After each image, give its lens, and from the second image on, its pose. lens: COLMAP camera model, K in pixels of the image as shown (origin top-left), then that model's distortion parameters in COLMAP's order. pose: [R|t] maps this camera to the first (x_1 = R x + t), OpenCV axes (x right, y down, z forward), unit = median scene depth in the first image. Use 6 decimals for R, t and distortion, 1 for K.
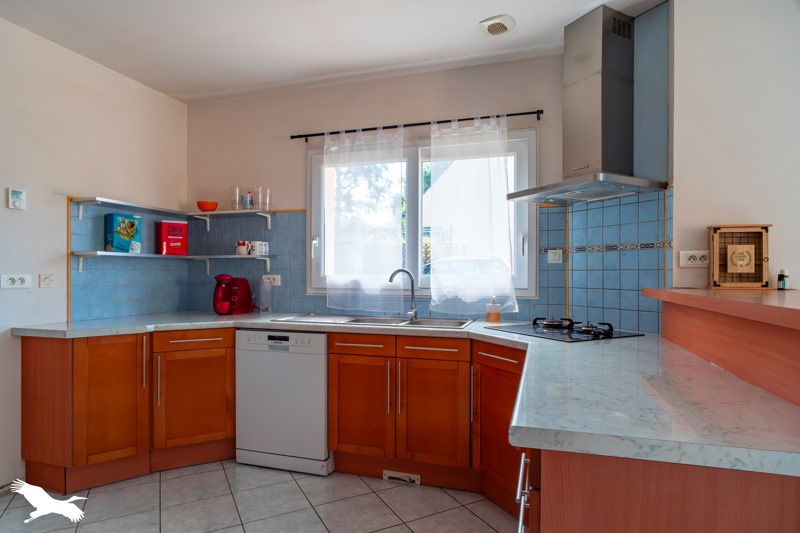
lens RADIAL K [[462.4, 0, 399.7], [0, 462.4, 273.4], [0, 0, 1]] dist [-0.001093, -0.000260]
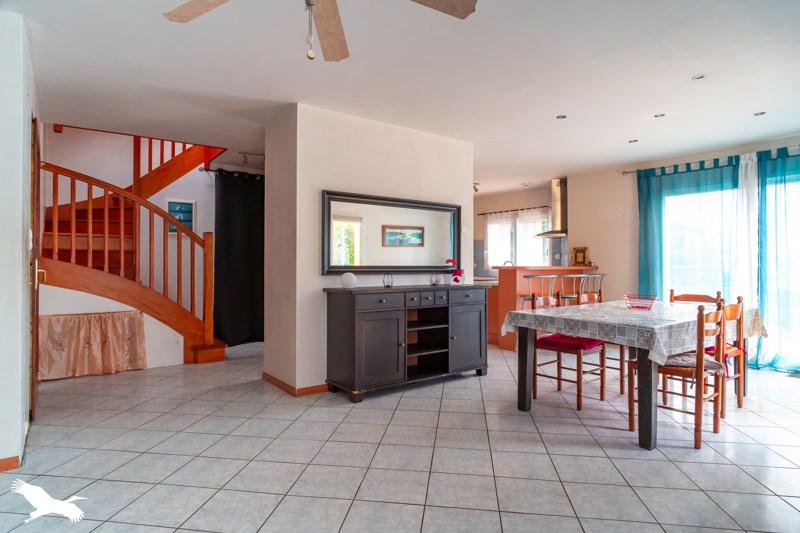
lens RADIAL K [[457.0, 0, 400.0], [0, 457.0, 266.5], [0, 0, 1]] dist [-0.001456, 0.000122]
pose [[0.818014, 0.000106, -0.575198, 1.194167], [-0.001563, 0.999997, -0.002039, 0.034635], [0.575195, 0.002567, 0.818012, -1.893185]]
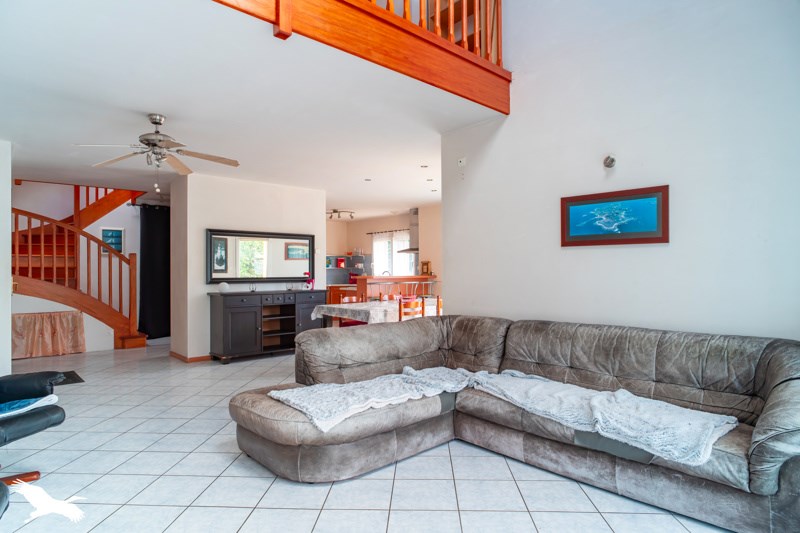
lens RADIAL K [[462.4, 0, 399.7], [0, 462.4, 273.4], [0, 0, 1]] dist [-0.001093, -0.000260]
pose [[0.865099, -0.005609, -0.501570, 2.117849], [0.005550, 0.999983, -0.001611, 0.015878], [0.501571, -0.001390, 0.865115, -2.328090]]
